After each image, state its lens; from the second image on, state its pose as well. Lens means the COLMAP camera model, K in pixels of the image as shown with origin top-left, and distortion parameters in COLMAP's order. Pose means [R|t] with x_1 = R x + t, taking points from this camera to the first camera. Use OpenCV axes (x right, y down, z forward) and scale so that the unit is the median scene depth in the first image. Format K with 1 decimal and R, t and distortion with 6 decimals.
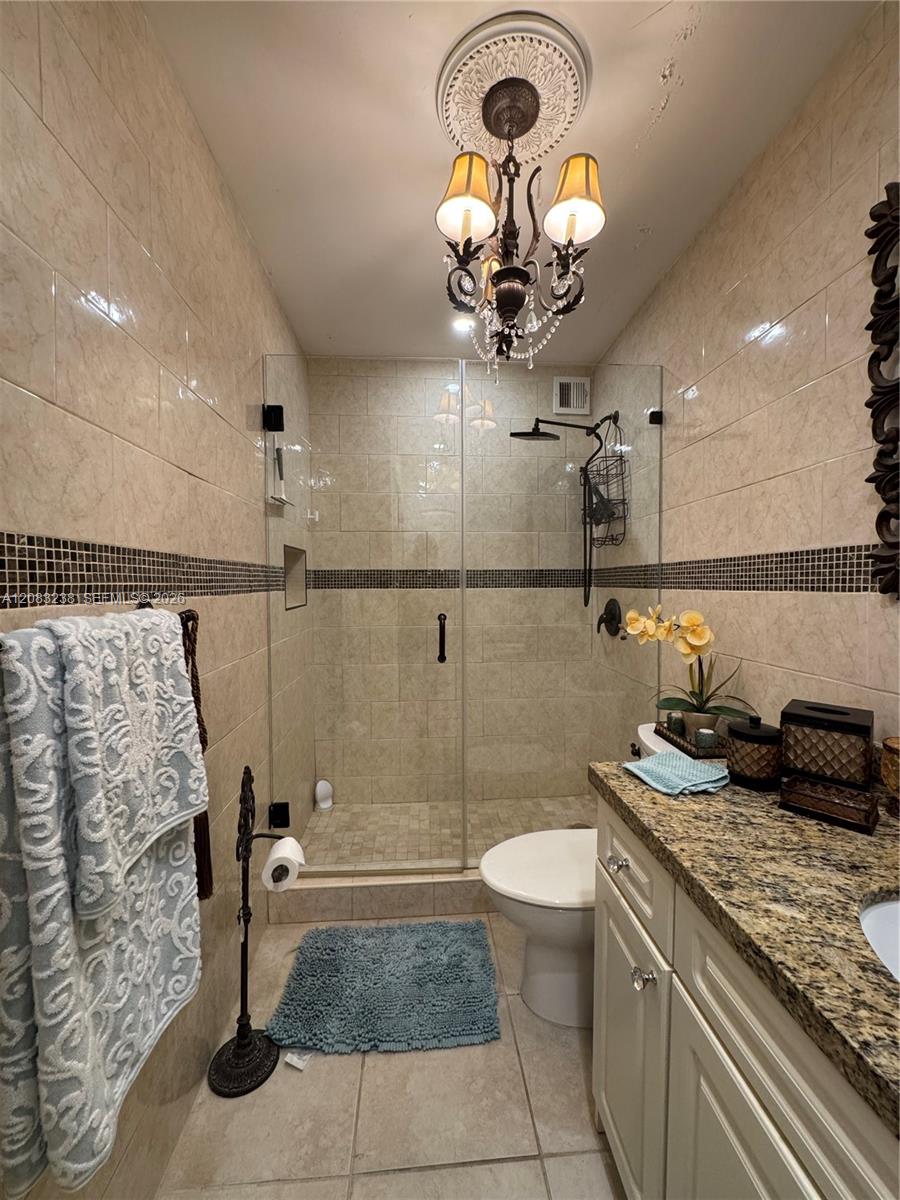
lens RADIAL K [[478.2, 0, 449.5], [0, 478.2, 599.8], [0, 0, 1]] dist [-0.004542, 0.000803]
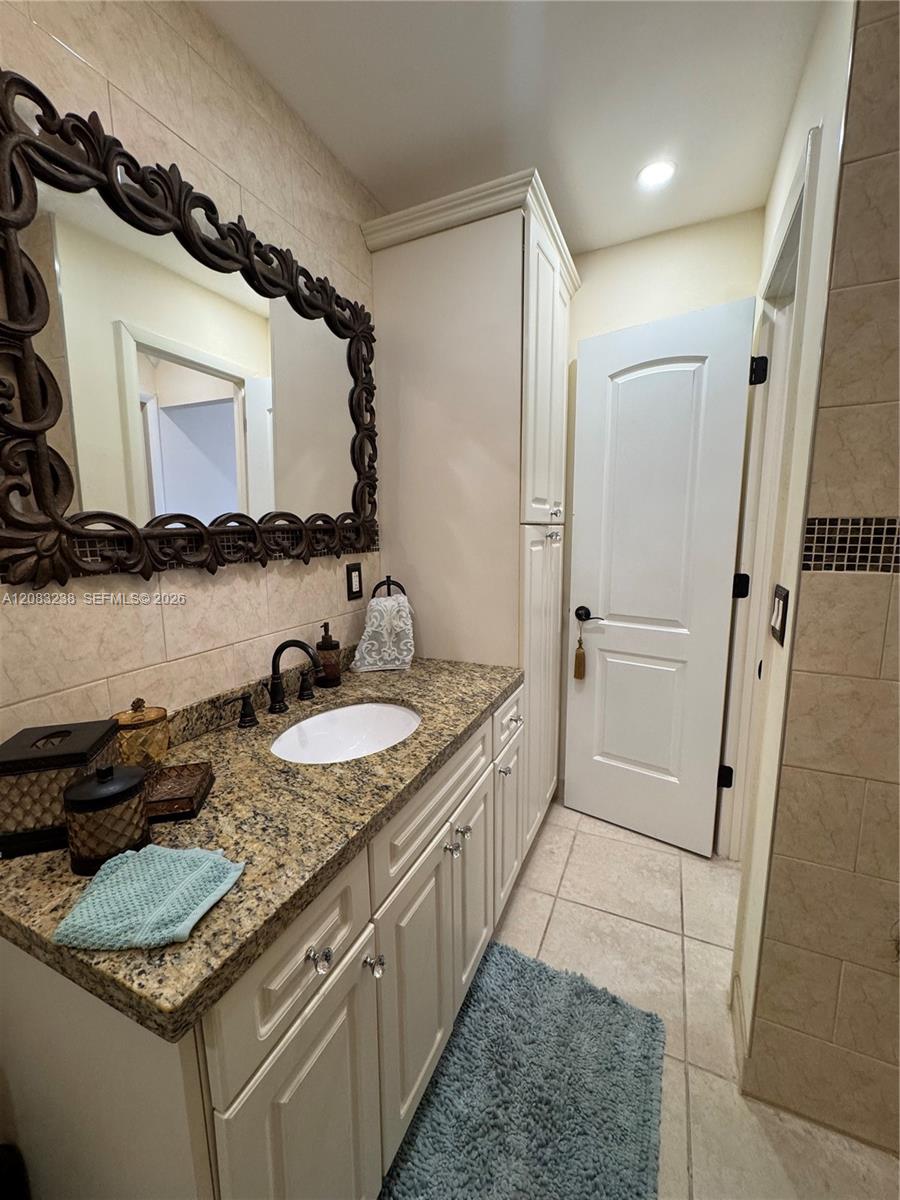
lens RADIAL K [[478.2, 0, 449.8], [0, 478.2, 598.4], [0, 0, 1]] dist [-0.004542, 0.000803]
pose [[-0.878687, -0.058117, 0.473848, -0.115059], [0.029388, 0.984095, 0.175196, -0.096101], [-0.476493, 0.167868, -0.863003, 1.162382]]
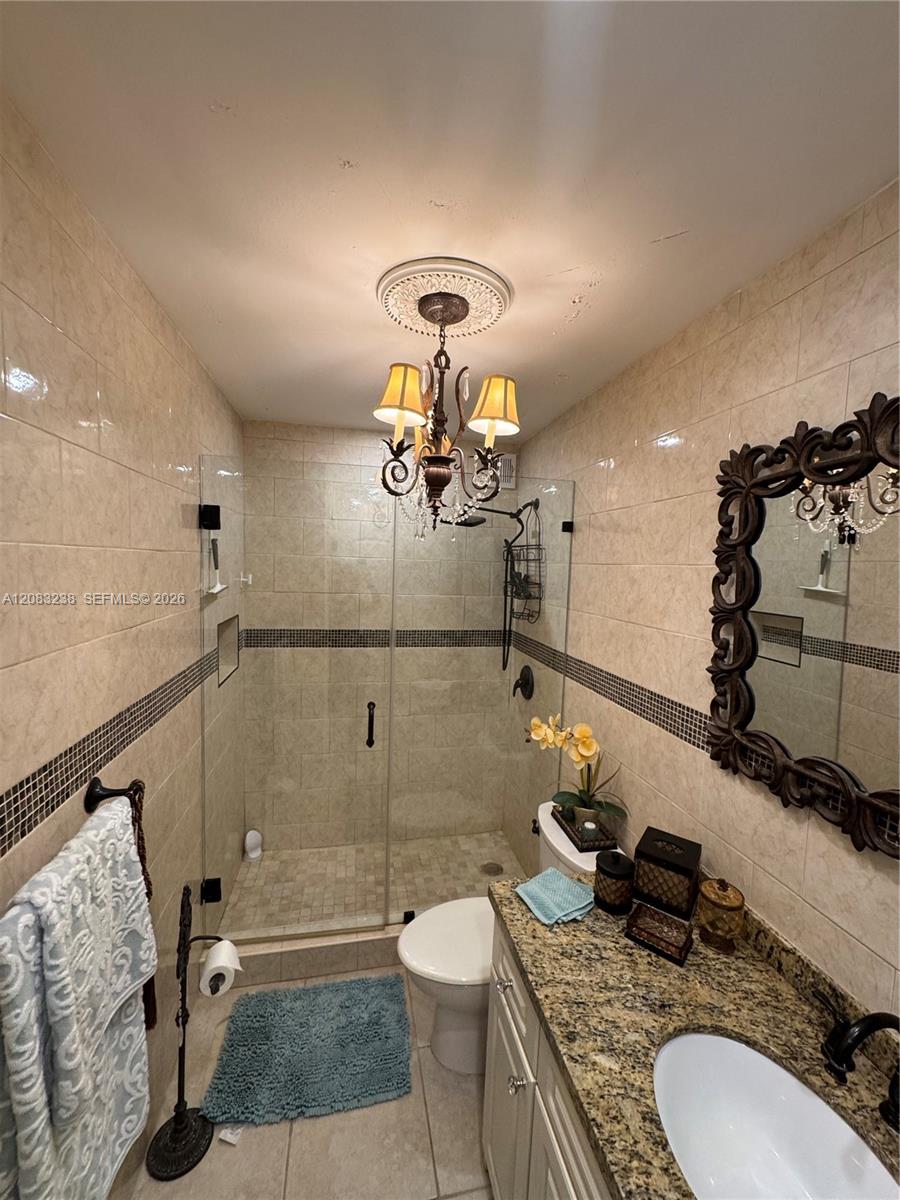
lens RADIAL K [[478.2, 0, 449.5], [0, 478.2, 601.1], [0, 0, 1]] dist [-0.004542, 0.000803]
pose [[0.989895, 0.026447, 0.139315, 0.004448], [-0.032640, 0.998569, 0.042359, -0.410183], [-0.137995, -0.046478, 0.989342, -0.147638]]
